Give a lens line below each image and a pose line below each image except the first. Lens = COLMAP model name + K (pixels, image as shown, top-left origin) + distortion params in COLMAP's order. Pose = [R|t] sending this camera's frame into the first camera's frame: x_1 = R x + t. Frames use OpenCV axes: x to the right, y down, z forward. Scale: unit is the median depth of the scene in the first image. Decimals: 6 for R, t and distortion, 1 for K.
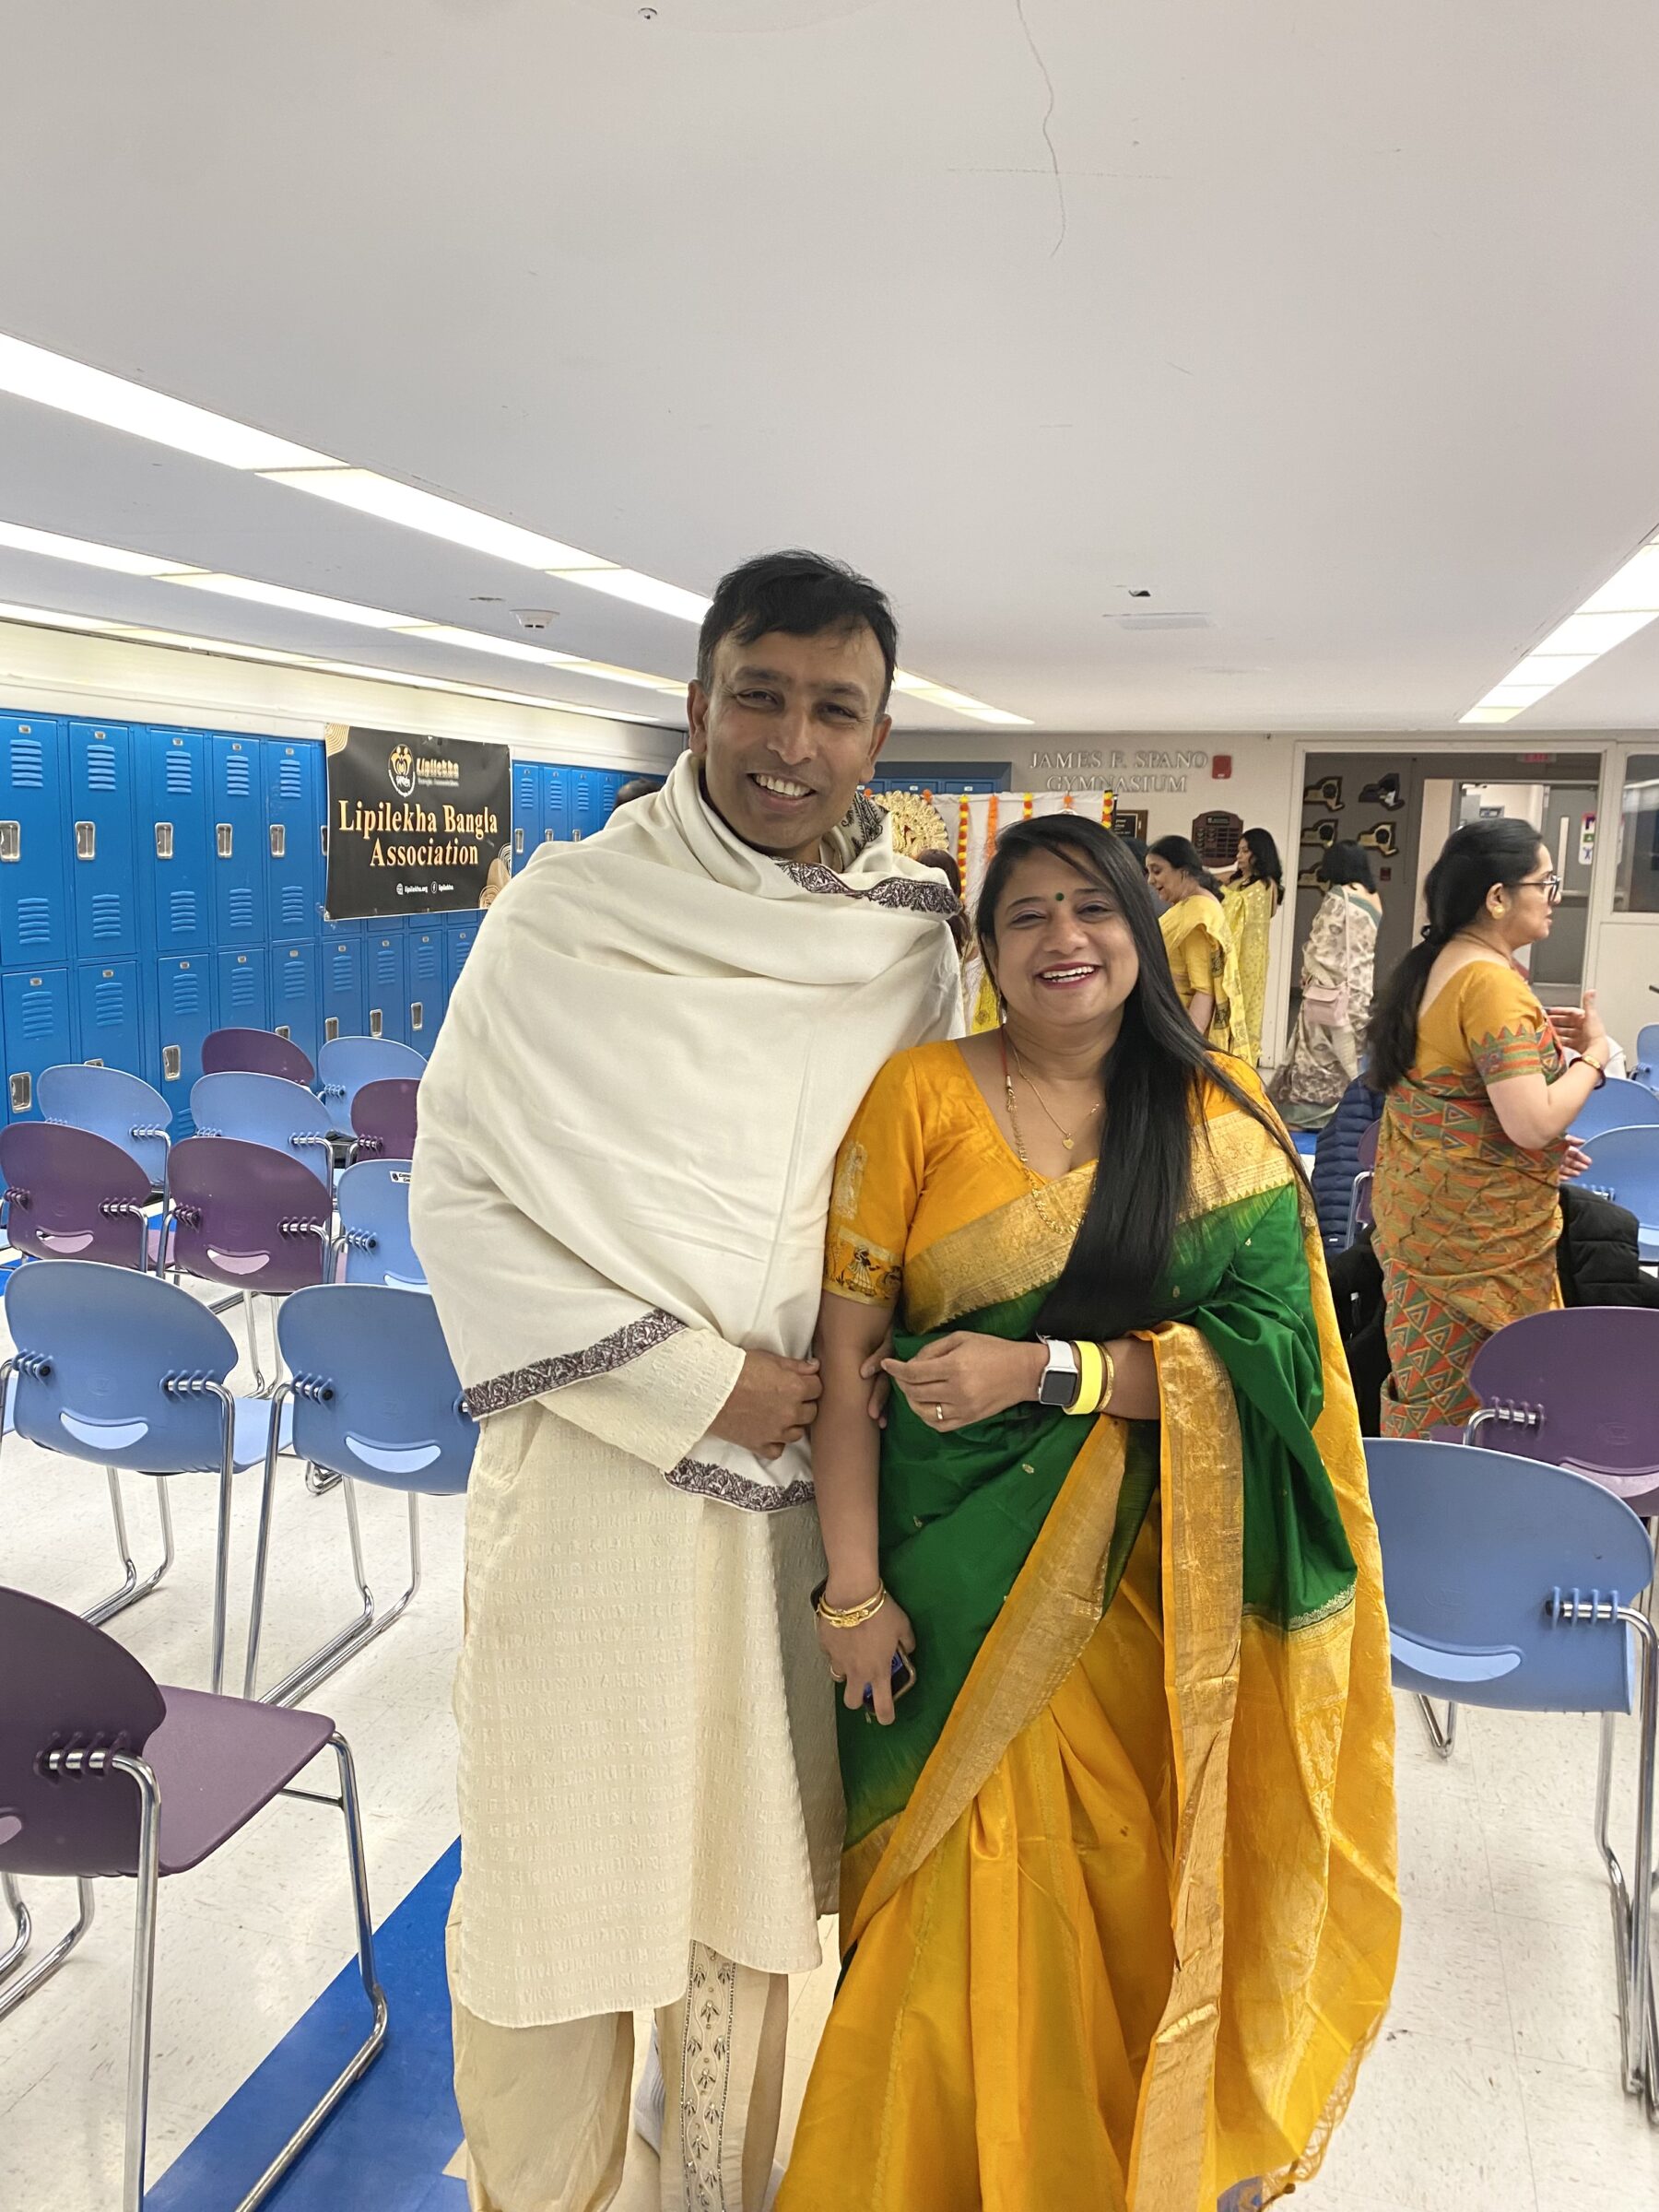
lens RADIAL K [[1686.6, 0, 841.3], [0, 1686.6, 1097.9], [0, 0, 1]] dist [-0.000614, -0.005149]
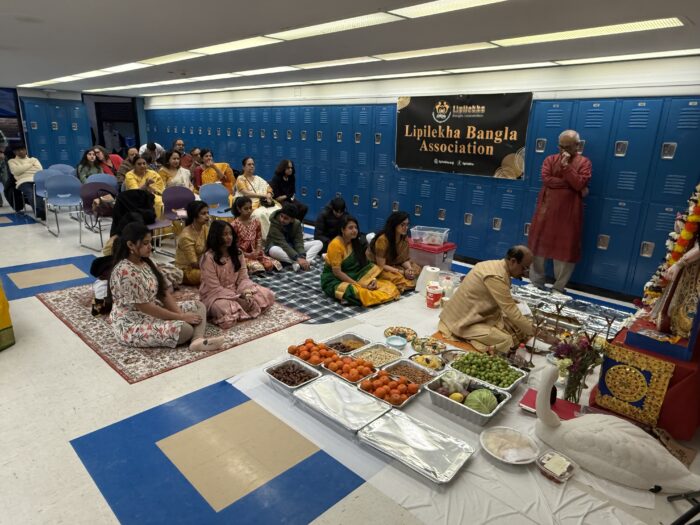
lens RADIAL K [[454.8, 0, 348.4], [0, 454.8, 263.9], [0, 0, 1]] dist [0.005276, -0.000812]
pose [[-0.470948, 0.213001, -0.856060, 0.401332], [-0.174967, 0.928580, 0.327301, -0.176480], [0.864636, 0.303924, -0.400045, 1.179384]]
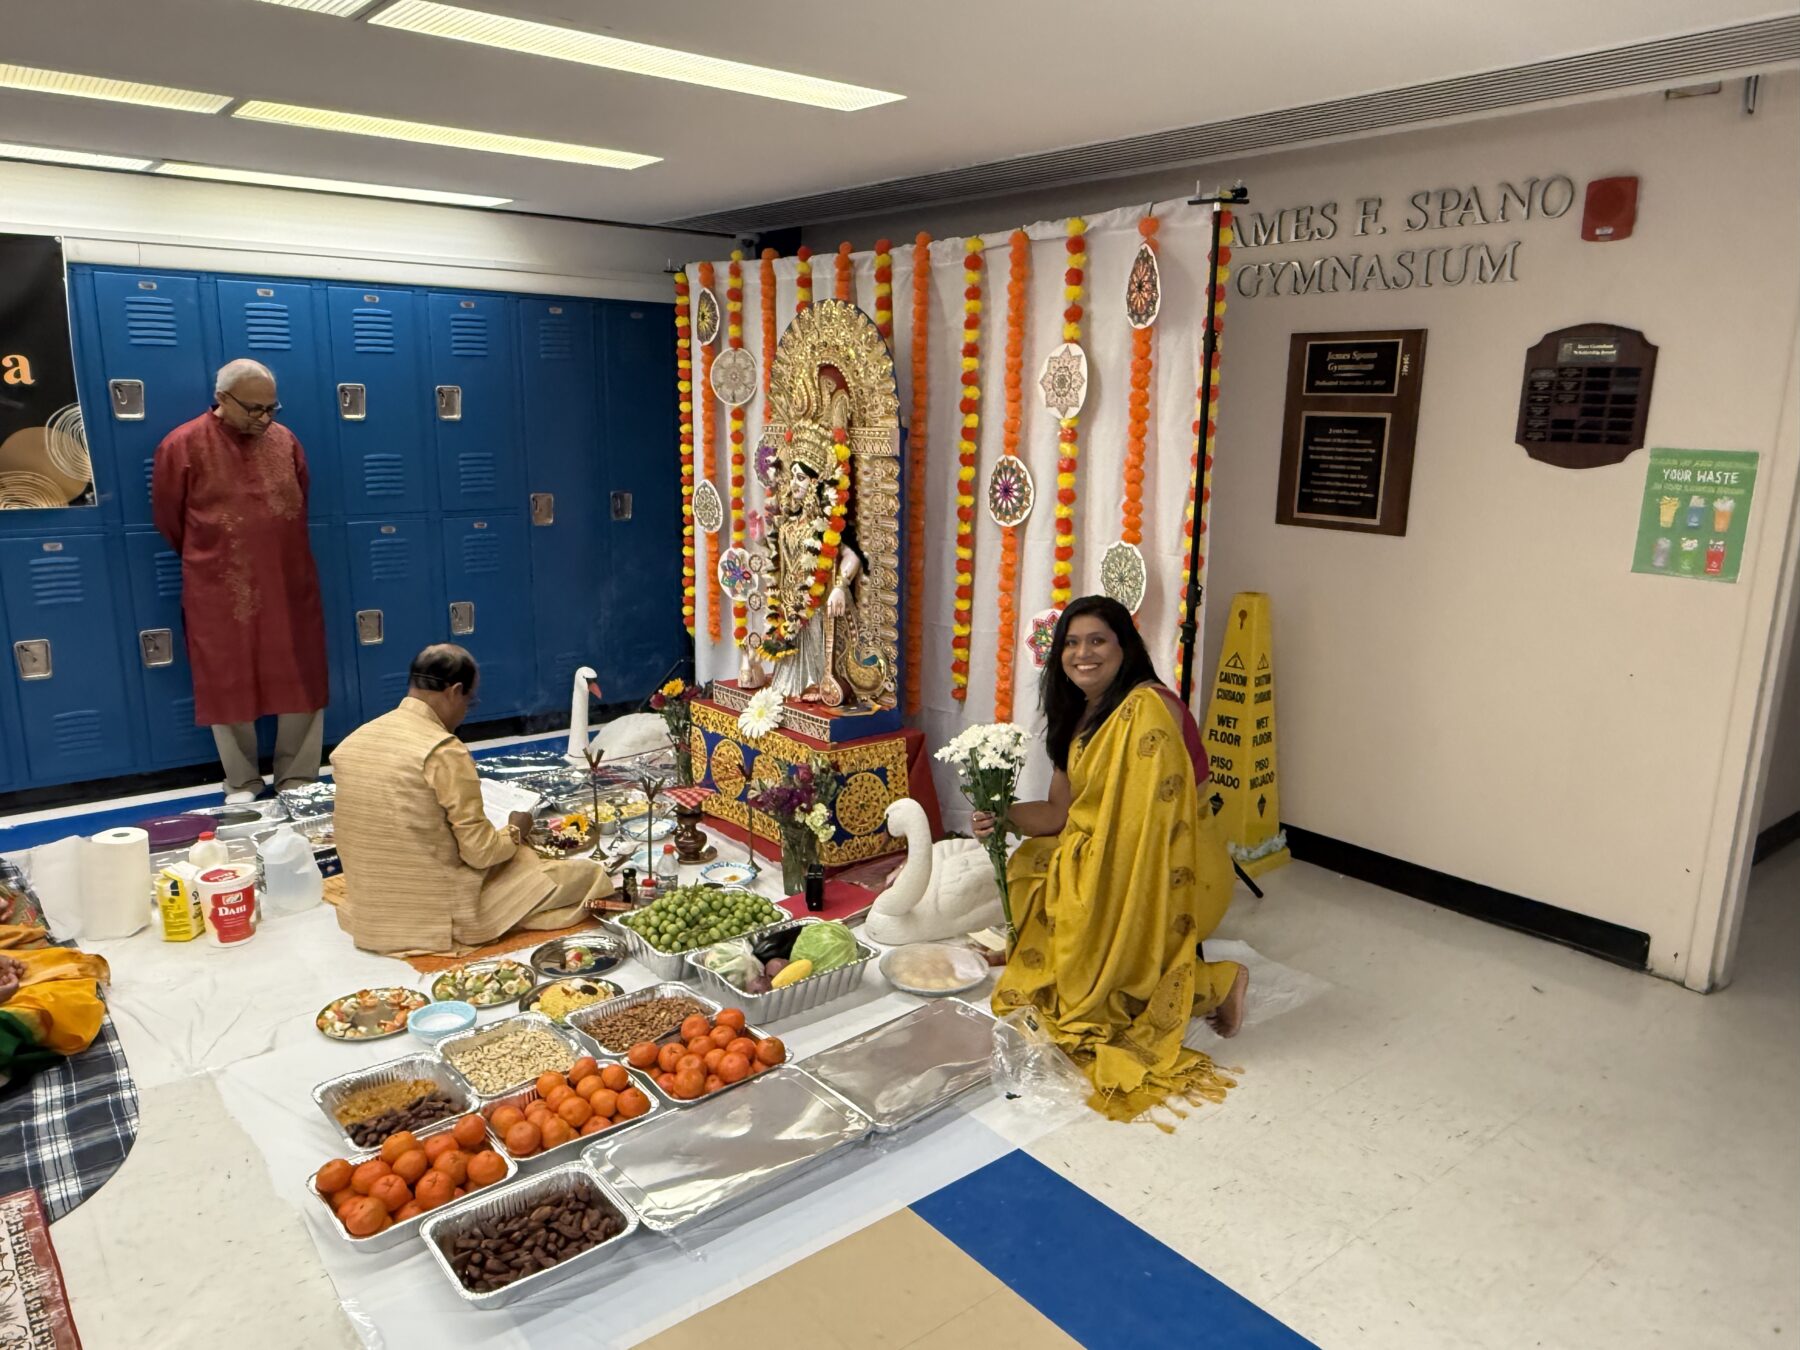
lens RADIAL K [[1243.5, 0, 888.5], [0, 1243.5, 677.3], [0, 0, 1]] dist [0.002343, -0.001313]
pose [[0.821954, 0.120208, -0.556725, 0.342371], [-0.088940, 0.992572, 0.083005, -0.126776], [0.562567, -0.018711, 0.826540, 0.867725]]
